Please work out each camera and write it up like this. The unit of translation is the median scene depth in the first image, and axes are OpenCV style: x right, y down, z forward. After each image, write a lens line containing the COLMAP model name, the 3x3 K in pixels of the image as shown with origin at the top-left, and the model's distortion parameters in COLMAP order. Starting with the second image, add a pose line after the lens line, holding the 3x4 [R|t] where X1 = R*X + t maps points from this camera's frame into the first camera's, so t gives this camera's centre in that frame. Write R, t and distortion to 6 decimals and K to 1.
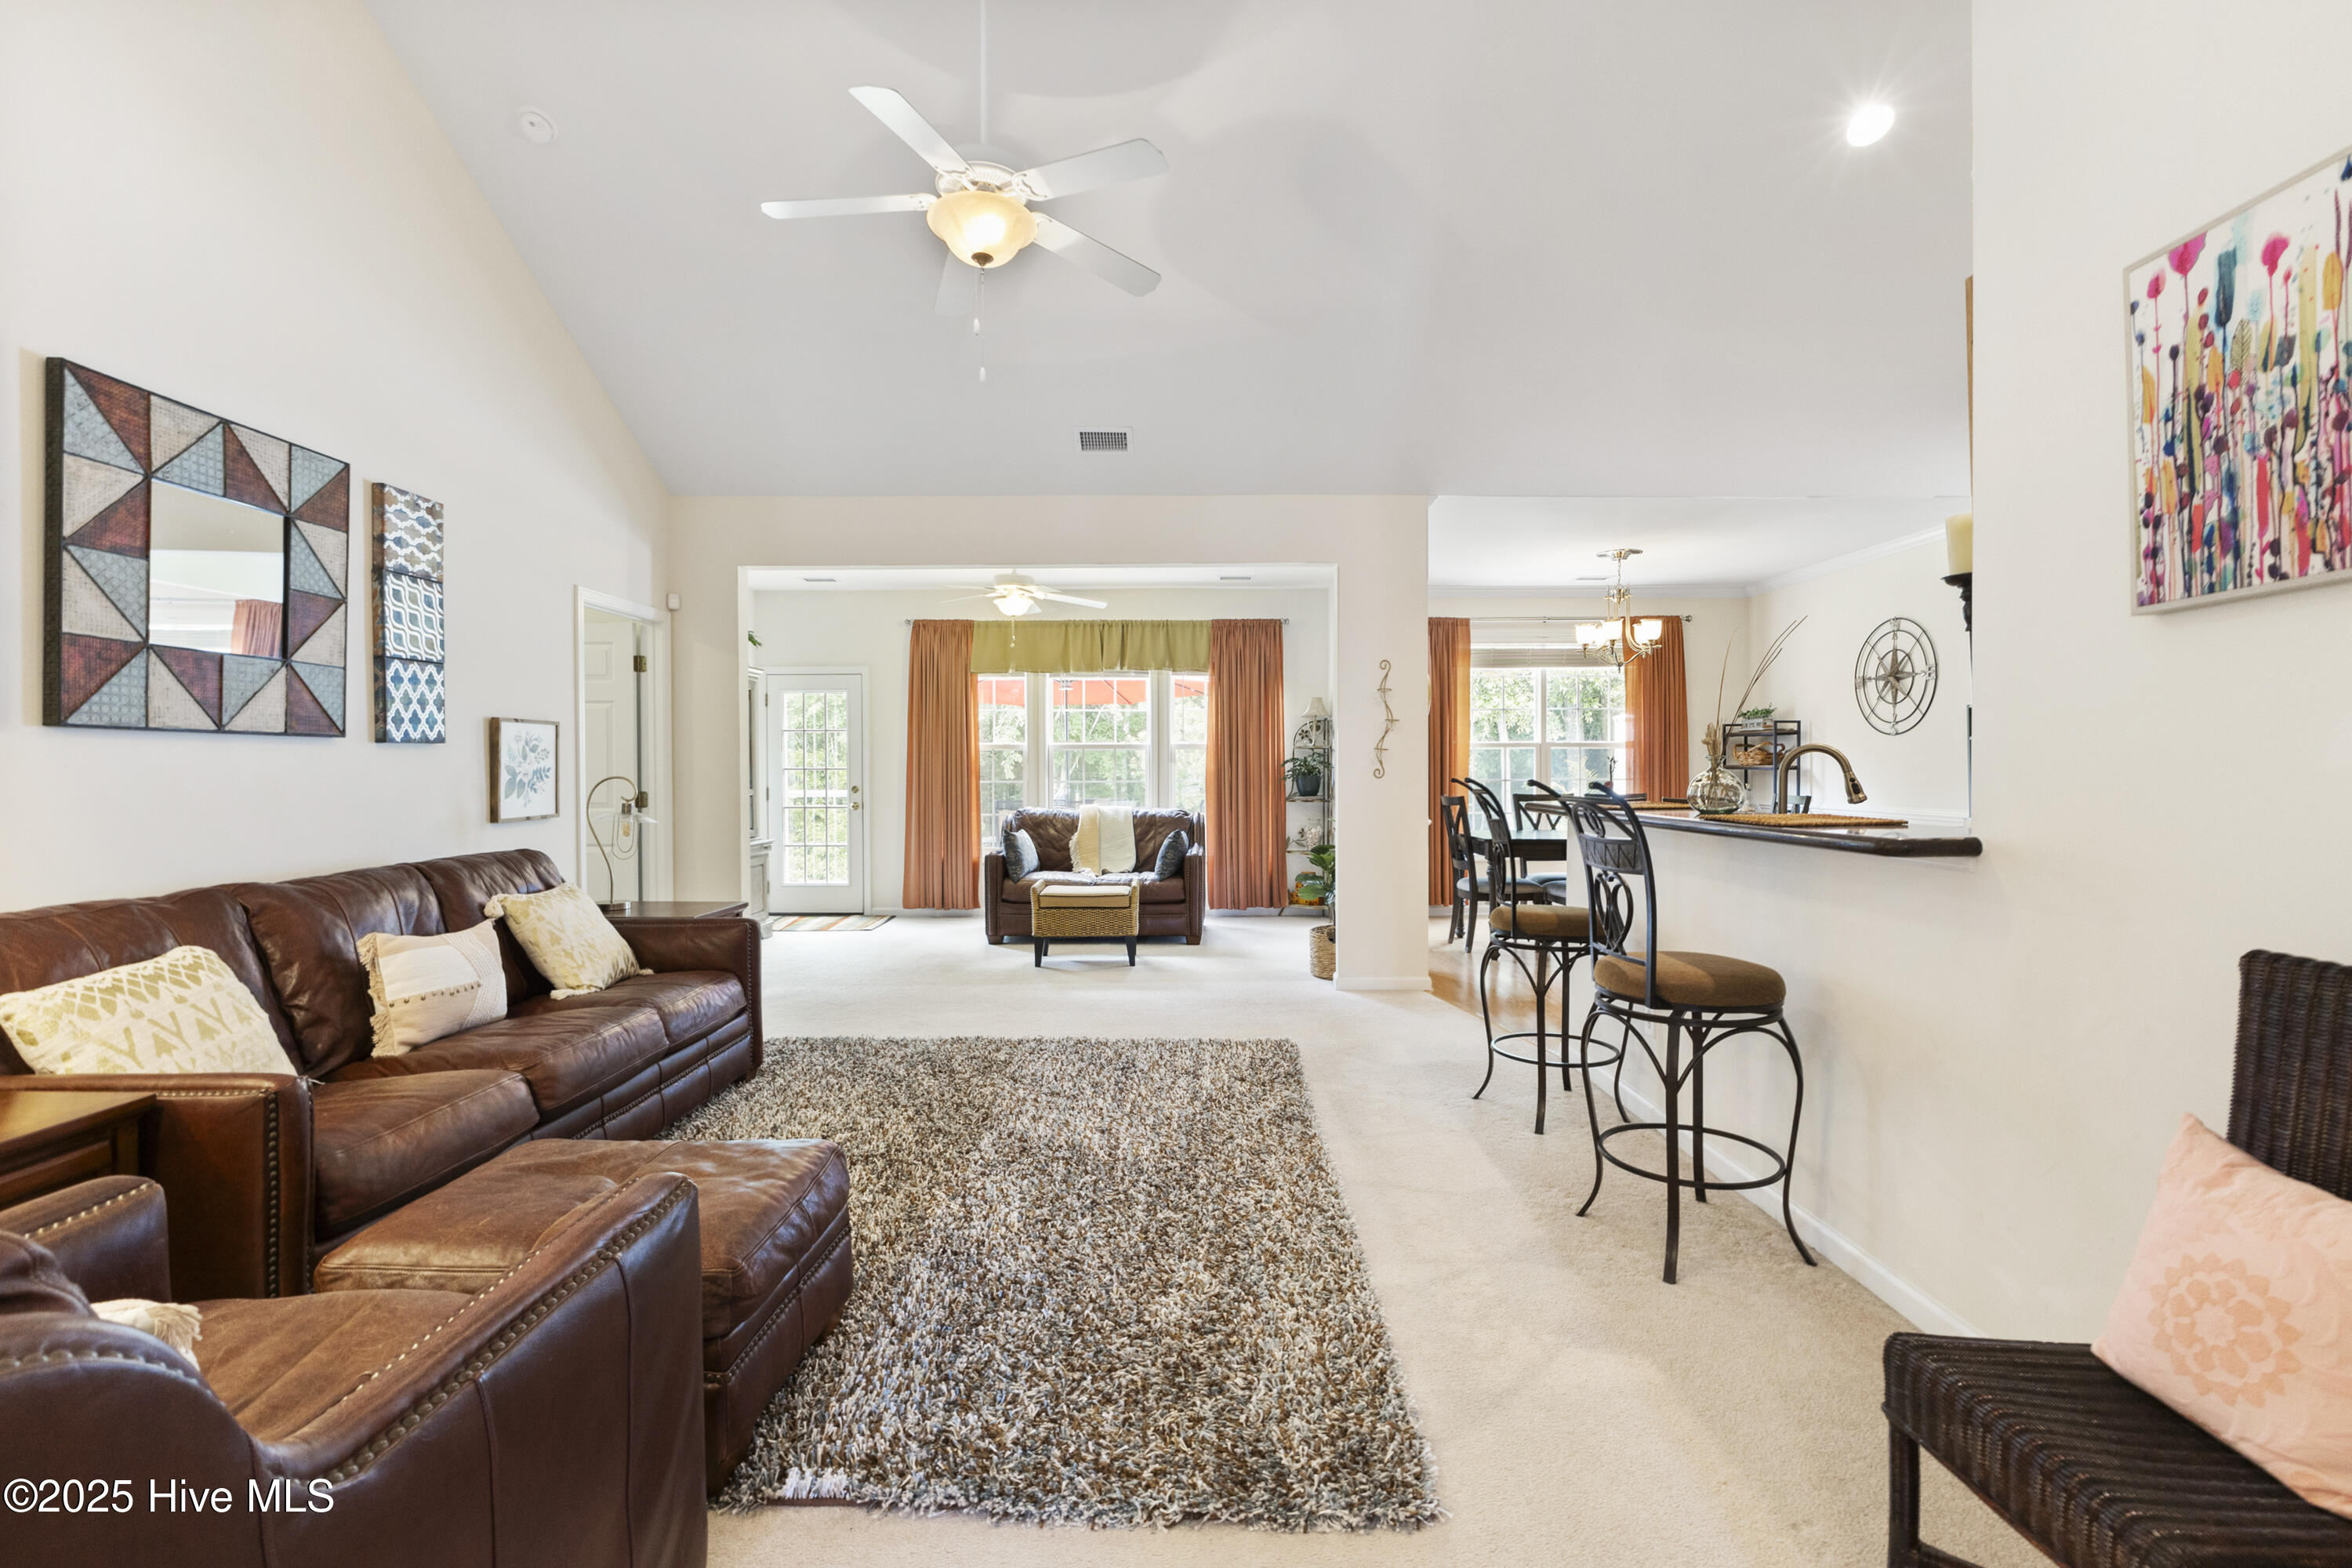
lens RADIAL K [[1056.3, 0, 1174.2], [0, 1056.3, 781.7], [0, 0, 1]] dist [-0.011877, 0.001952]
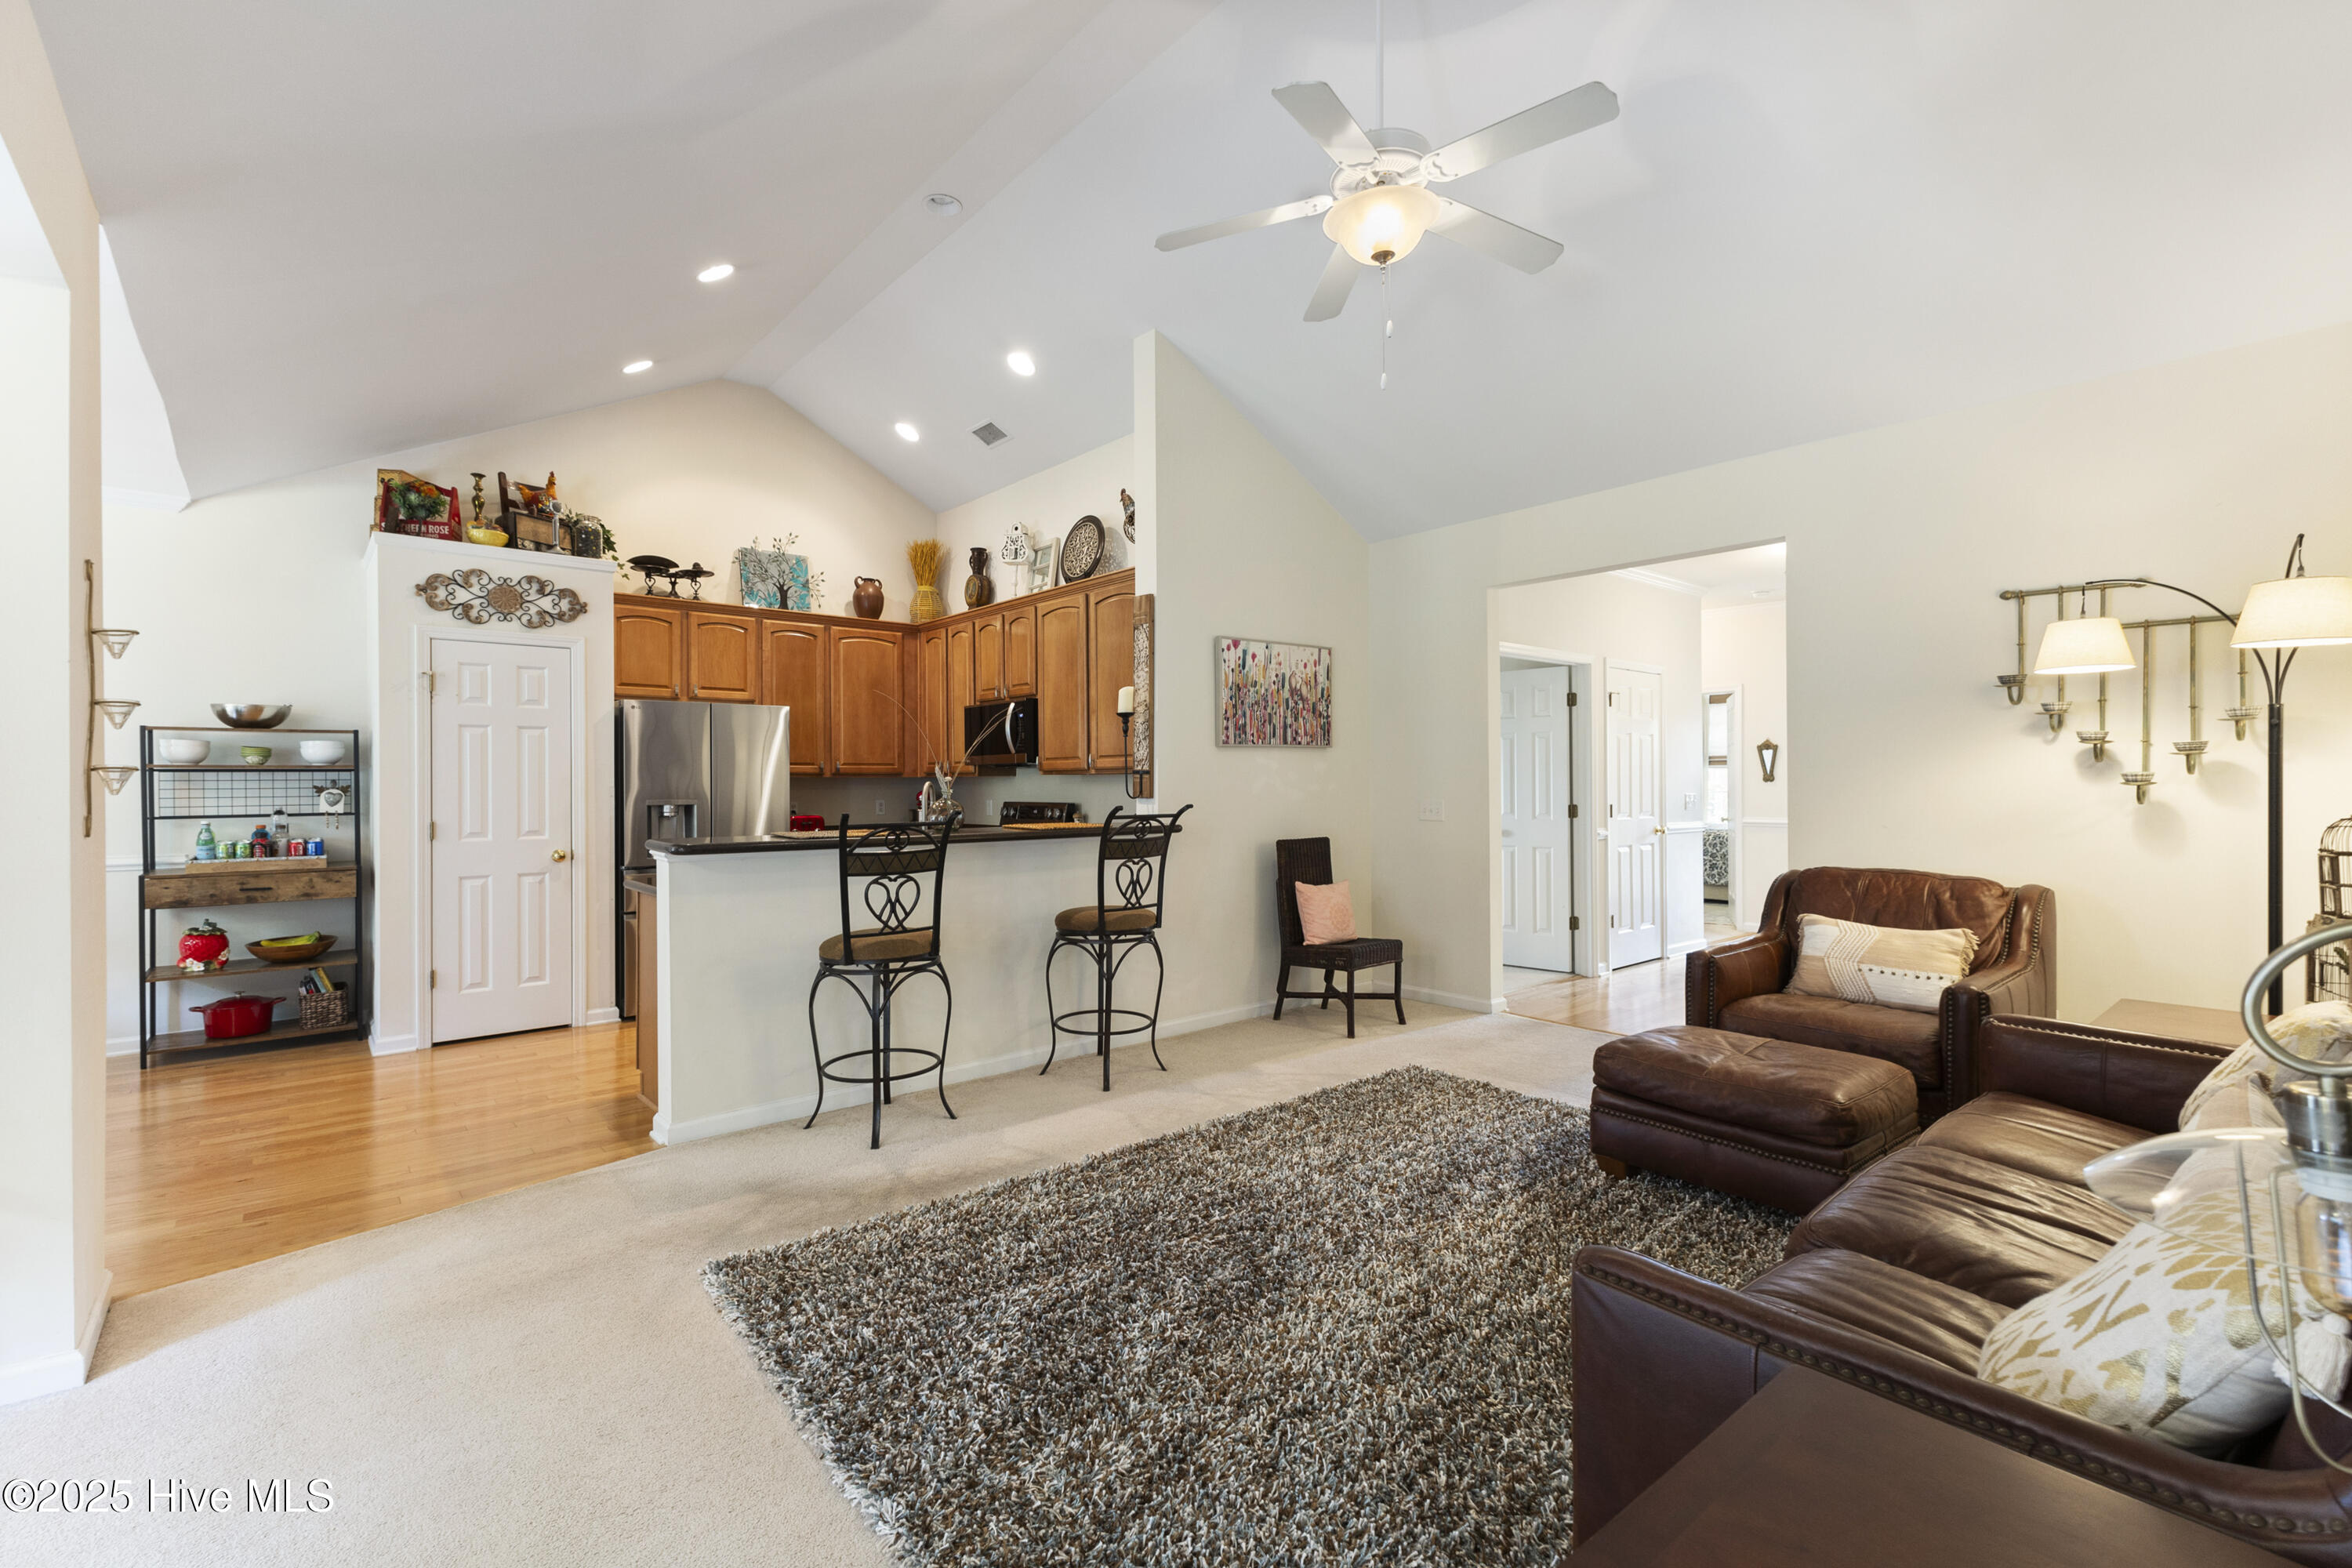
lens RADIAL K [[1017.3, 0, 1157.3], [0, 1017.3, 778.9], [0, 0, 1]] dist [0.010971, -0.001205]
pose [[-0.641262, 0.009084, 0.767268, -0.339334], [0.013011, 0.999915, -0.000964, -0.014854], [-0.767212, 0.009365, -0.641326, 0.800689]]
